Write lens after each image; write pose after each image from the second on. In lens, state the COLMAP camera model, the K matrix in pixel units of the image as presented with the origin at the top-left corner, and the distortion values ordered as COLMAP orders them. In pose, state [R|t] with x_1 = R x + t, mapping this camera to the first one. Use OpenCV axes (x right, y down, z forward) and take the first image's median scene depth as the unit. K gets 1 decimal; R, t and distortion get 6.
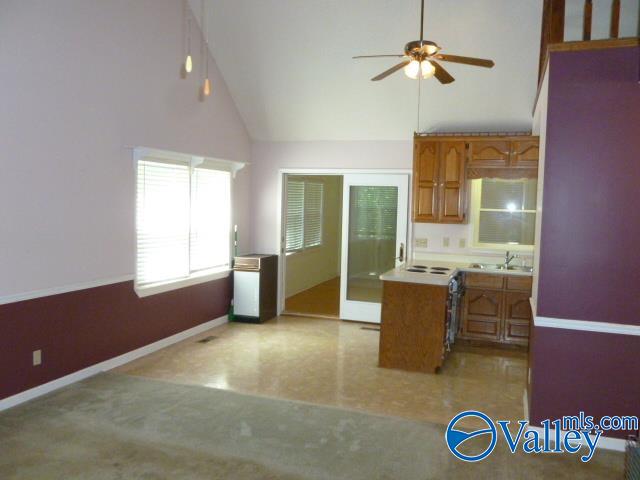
lens RADIAL K [[549.8, 0, 320.0], [0, 549.8, 240.0], [0, 0, 1]] dist [-0.008275, -0.001321]
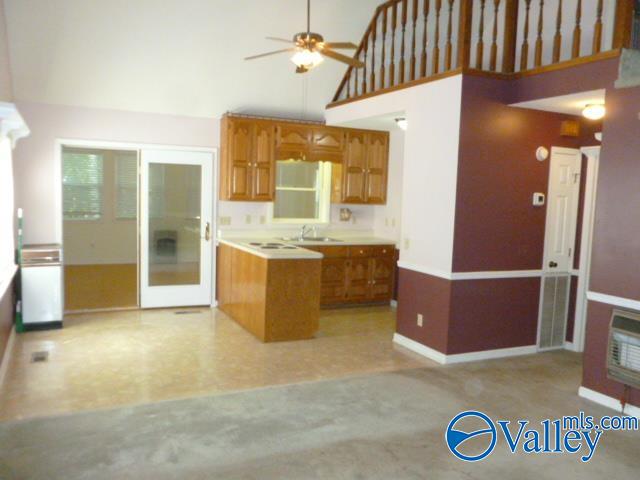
lens RADIAL K [[549.8, 0, 320.0], [0, 549.8, 240.0], [0, 0, 1]] dist [-0.008275, -0.001321]
pose [[0.714406, -0.068234, 0.696397, -0.471960], [0.034405, 0.997456, 0.062438, -0.020407], [-0.698885, -0.020646, 0.714936, 0.173023]]
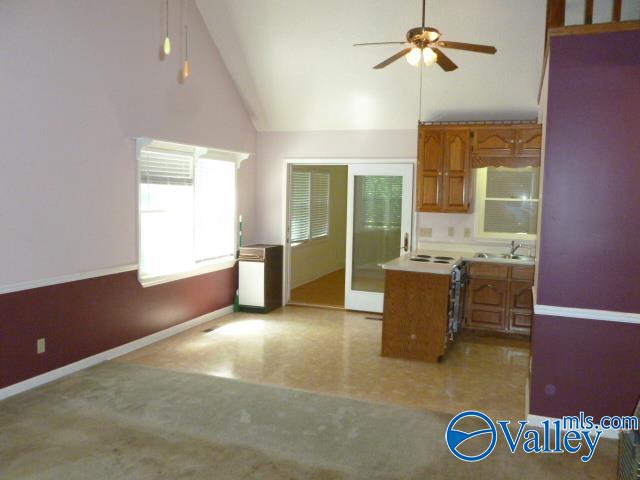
lens RADIAL K [[549.8, 0, 320.0], [0, 549.8, 240.0], [0, 0, 1]] dist [-0.008275, -0.001321]
pose [[0.999796, -0.002534, -0.020016, 0.014271], [0.002821, 0.999893, 0.014342, 0.004565], [0.019978, -0.014396, 0.999697, 0.000892]]
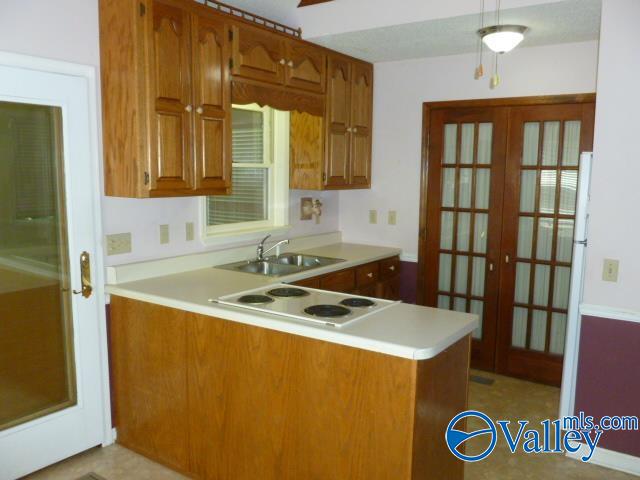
lens RADIAL K [[549.8, 0, 320.0], [0, 549.8, 240.0], [0, 0, 1]] dist [-0.008275, -0.001321]
pose [[0.260074, -0.149461, 0.953951, -0.221707], [0.060650, 0.988526, 0.138343, -0.056530], [-0.963682, 0.021878, 0.266155, 0.857265]]
